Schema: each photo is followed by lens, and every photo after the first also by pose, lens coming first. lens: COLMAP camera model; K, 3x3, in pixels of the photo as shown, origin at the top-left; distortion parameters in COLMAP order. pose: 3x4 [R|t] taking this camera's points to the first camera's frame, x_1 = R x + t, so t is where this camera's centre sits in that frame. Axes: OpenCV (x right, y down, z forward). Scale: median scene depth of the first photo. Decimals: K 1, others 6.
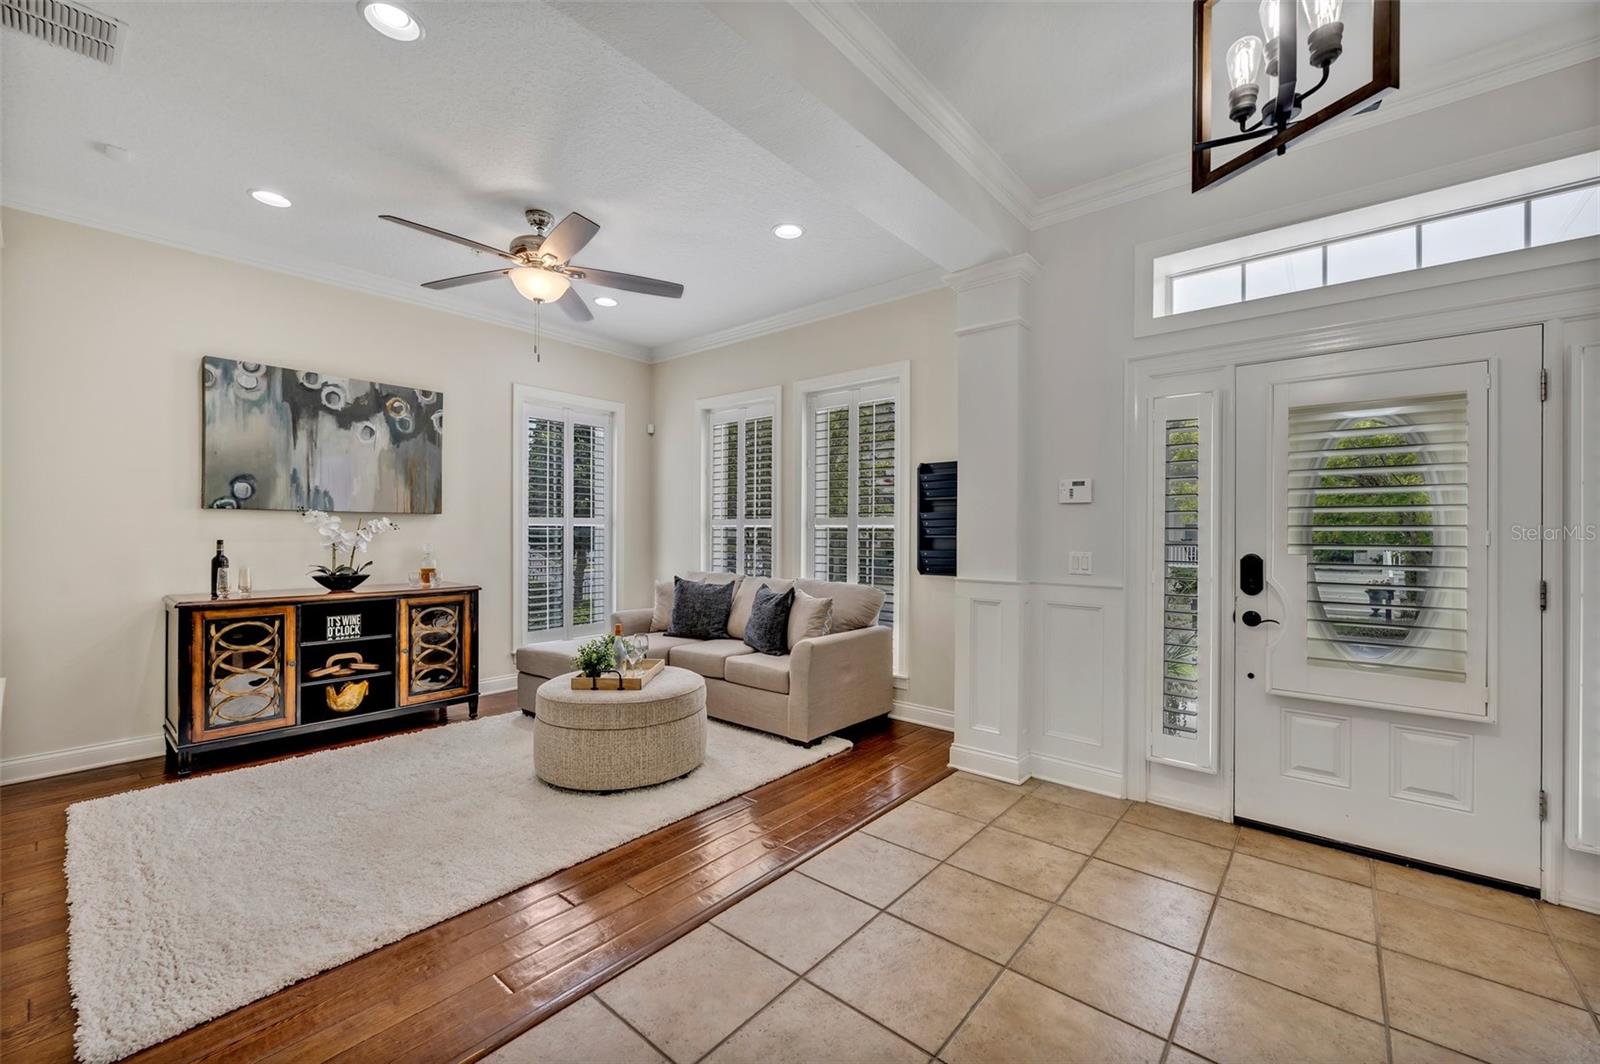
lens RADIAL K [[641.5, 0, 802.6], [0, 641.5, 532.1], [0, 0, 1]] dist [0.000379, 0.000035]
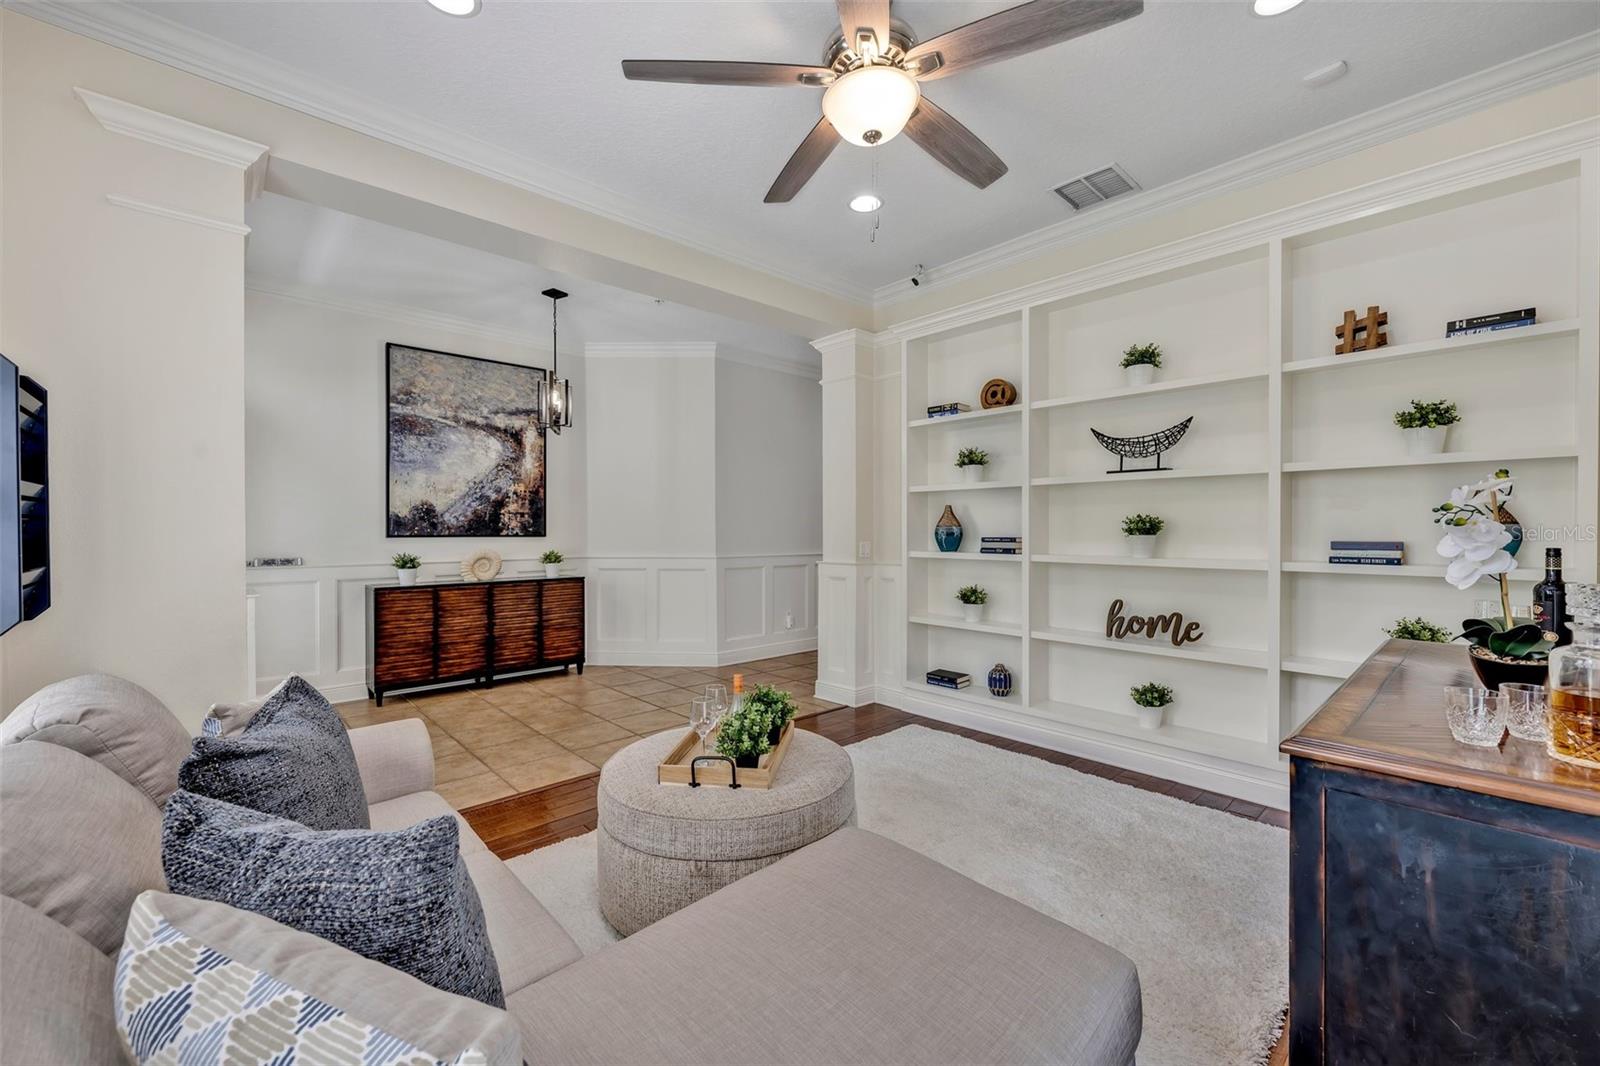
lens RADIAL K [[641.5, 0, 802.6], [0, 641.5, 533.1], [0, 0, 1]] dist [0.000379, 0.000035]
pose [[-0.993977, -0.002463, 0.109565, -0.359375], [-0.002020, 0.999989, 0.004154, 0.000081], [-0.109574, 0.003907, -0.993971, 1.387068]]
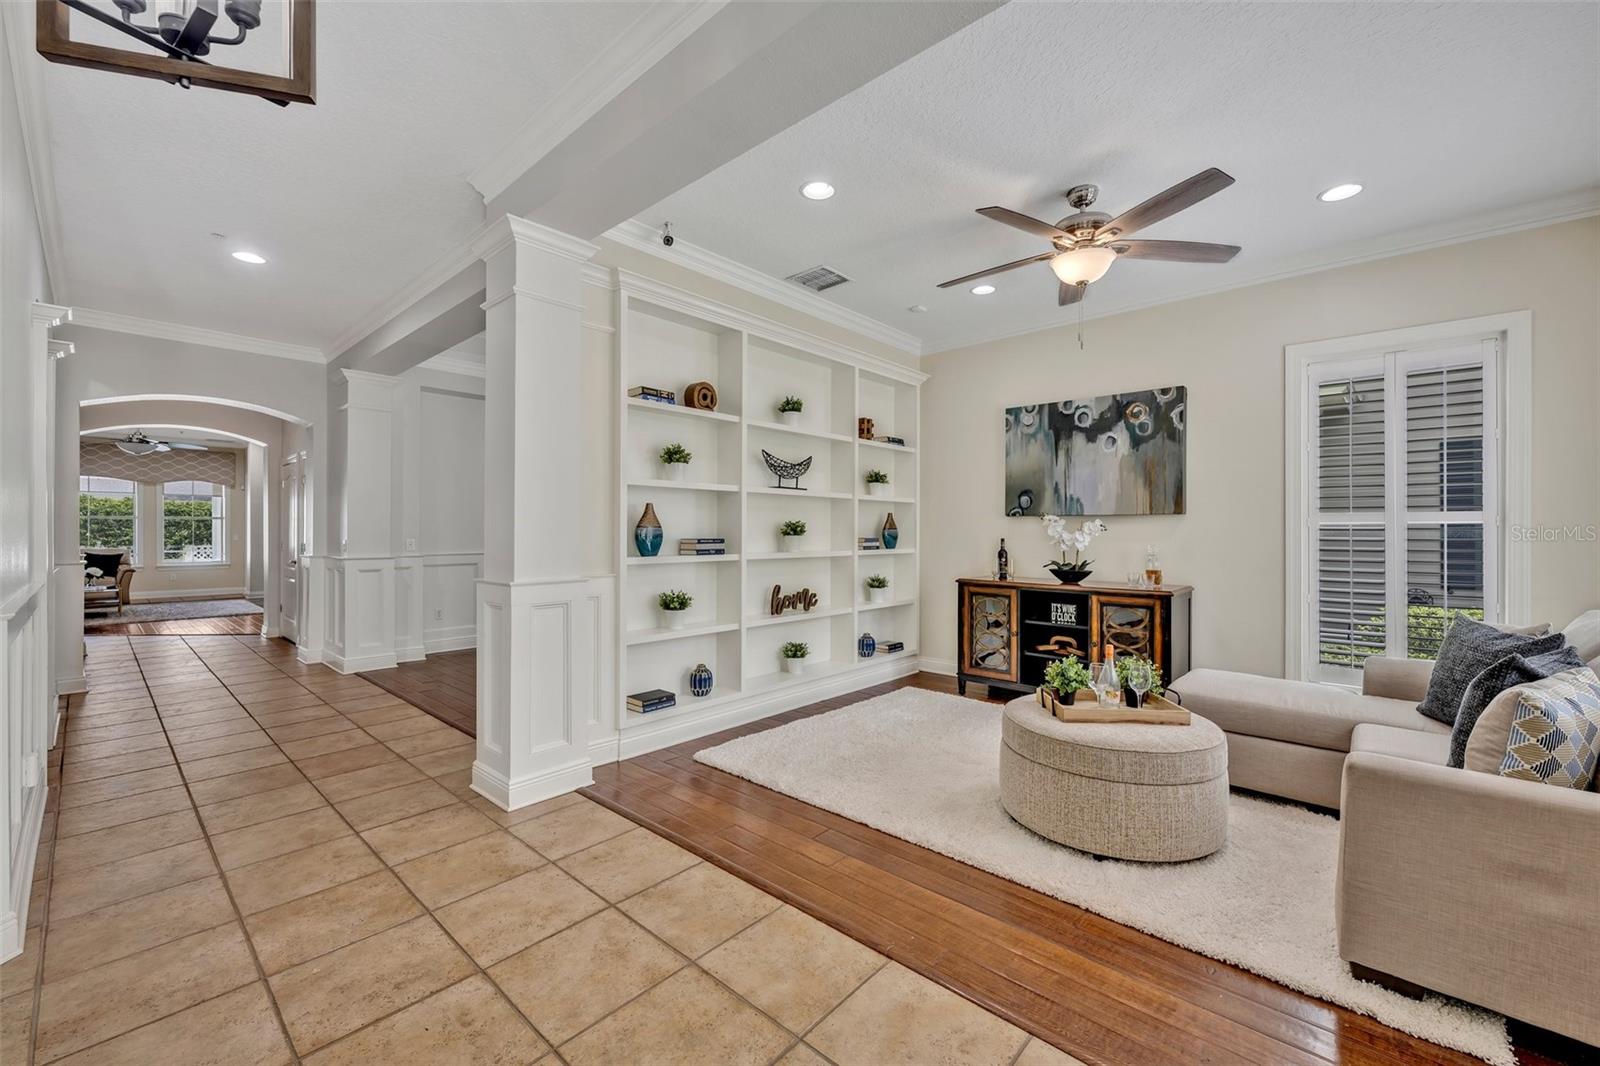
lens RADIAL K [[641.5, 0, 802.6], [0, 641.5, 533.1], [0, 0, 1]] dist [0.000379, 0.000035]
pose [[-0.025208, 0.000216, -0.999682, 0.457809], [-0.001238, 0.999999, 0.000247, 0.000523], [0.999681, 0.001244, -0.025208, 0.537314]]
